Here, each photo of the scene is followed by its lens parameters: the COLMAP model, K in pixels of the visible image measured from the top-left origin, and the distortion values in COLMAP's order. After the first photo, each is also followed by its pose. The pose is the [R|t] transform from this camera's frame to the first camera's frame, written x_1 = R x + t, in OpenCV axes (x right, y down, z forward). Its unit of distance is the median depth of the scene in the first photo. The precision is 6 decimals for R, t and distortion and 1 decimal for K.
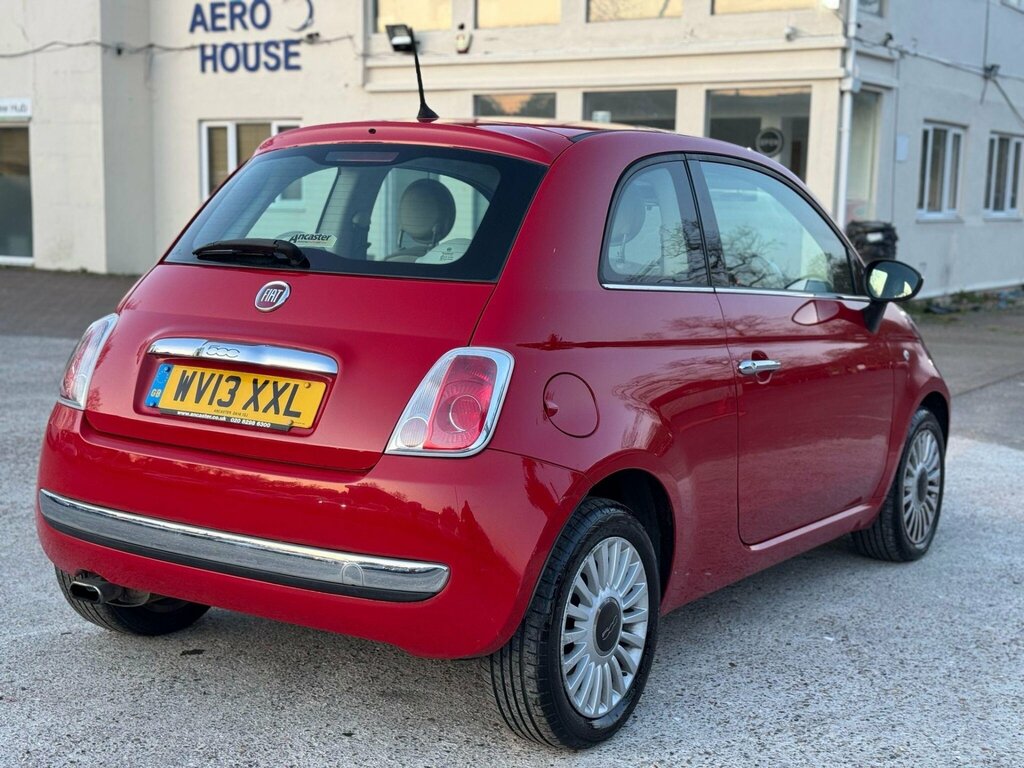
lens RADIAL K [[1416.3, 0, 514.1], [0, 1416.3, 389.7], [0, 0, 1]] dist [0.195279, -0.406274]
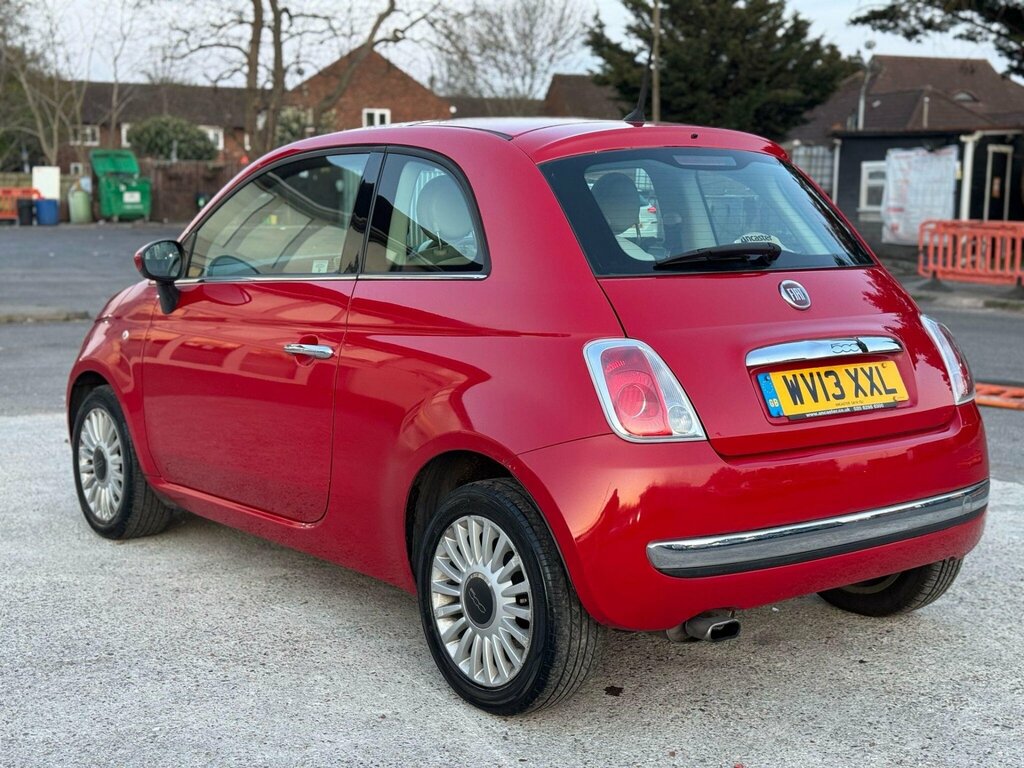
lens RADIAL K [[1417.9, 0, 510.0], [0, 1417.9, 387.0], [0, 0, 1]] dist [0.188907, -0.395747]
pose [[0.322887, -0.148681, 0.934686, -1.253548], [0.121790, 0.985900, 0.114755, -0.146879], [-0.938569, 0.076782, 0.336442, 0.848610]]
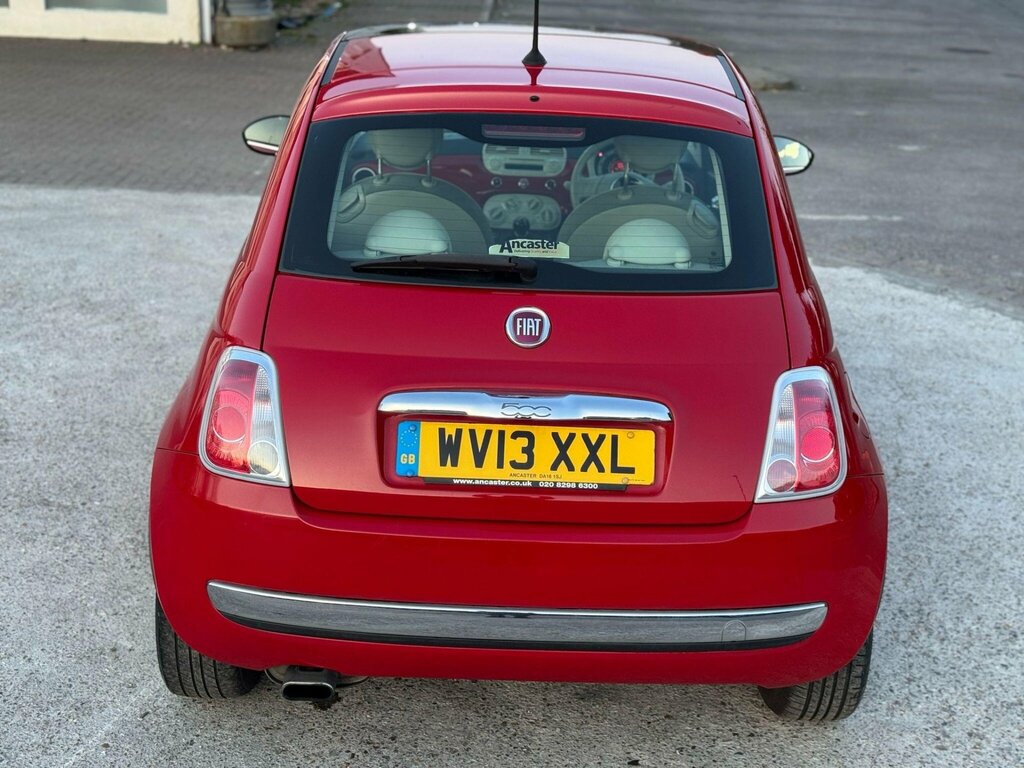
lens RADIAL K [[1416.3, 0, 514.1], [0, 1416.3, 389.7], [0, 0, 1]] dist [0.195279, -0.406274]
pose [[0.839398, -0.179444, 0.513041, -0.626550], [0.054729, 0.967035, 0.248692, -0.244087], [-0.540755, -0.180674, 0.821548, 0.292844]]
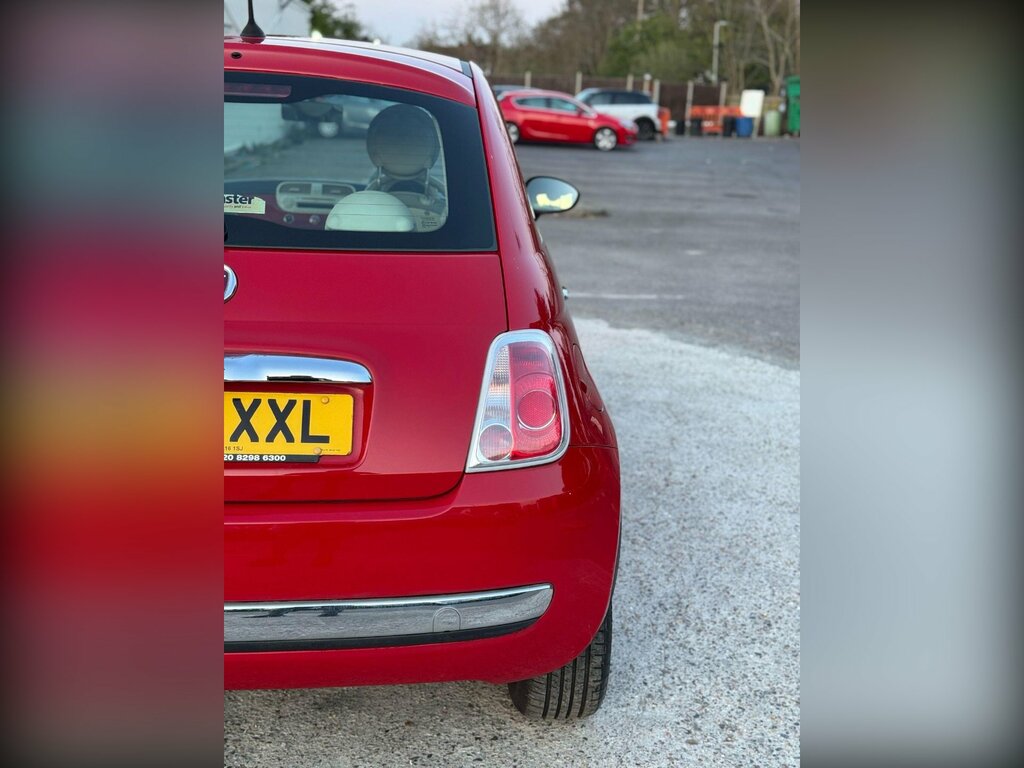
lens RADIAL K [[1067.2, 0, 510.1], [0, 1067.2, 381.1], [0, 0, 1]] dist [0.127481, -0.039251]
pose [[0.792624, -0.149602, 0.591072, -0.394360], [0.059496, 0.983782, 0.169214, -0.103244], [-0.606800, -0.098957, 0.788670, 0.440326]]
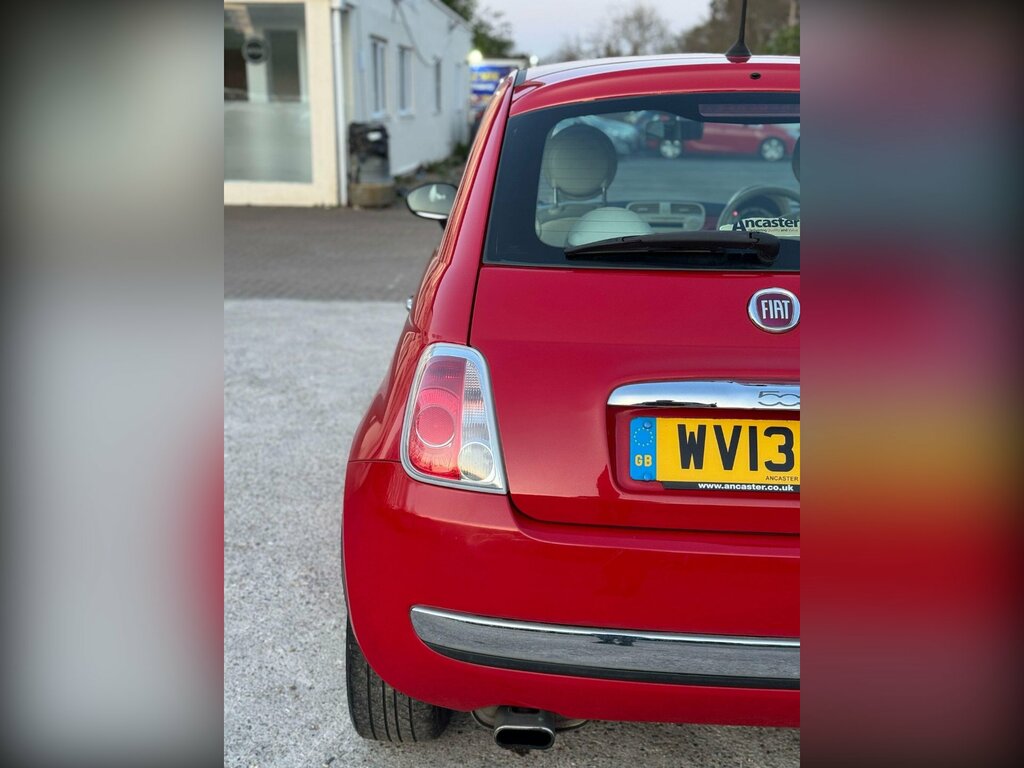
lens RADIAL K [[1066.5, 0, 509.8], [0, 1066.5, 389.2], [0, 0, 1]] dist [0.175765, -0.322032]
pose [[0.860041, -0.144015, 0.489478, -0.575661], [0.076325, 0.984858, 0.155660, -0.124091], [-0.504483, -0.096515, 0.858010, 0.581232]]
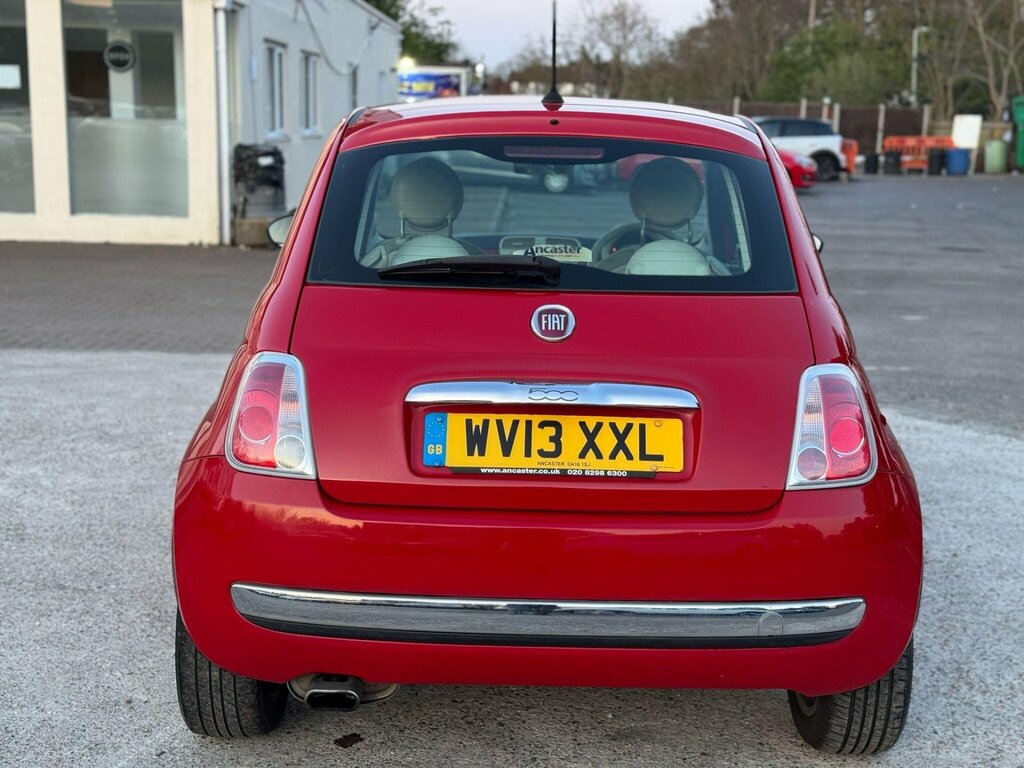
lens RADIAL K [[1416.3, 0, 514.1], [0, 1416.3, 389.7], [0, 0, 1]] dist [0.195279, -0.406274]
pose [[0.840317, -0.105334, 0.531763, -0.657249], [0.069222, 0.993760, 0.087460, -0.102953], [-0.537657, -0.036684, 0.842365, 0.282070]]
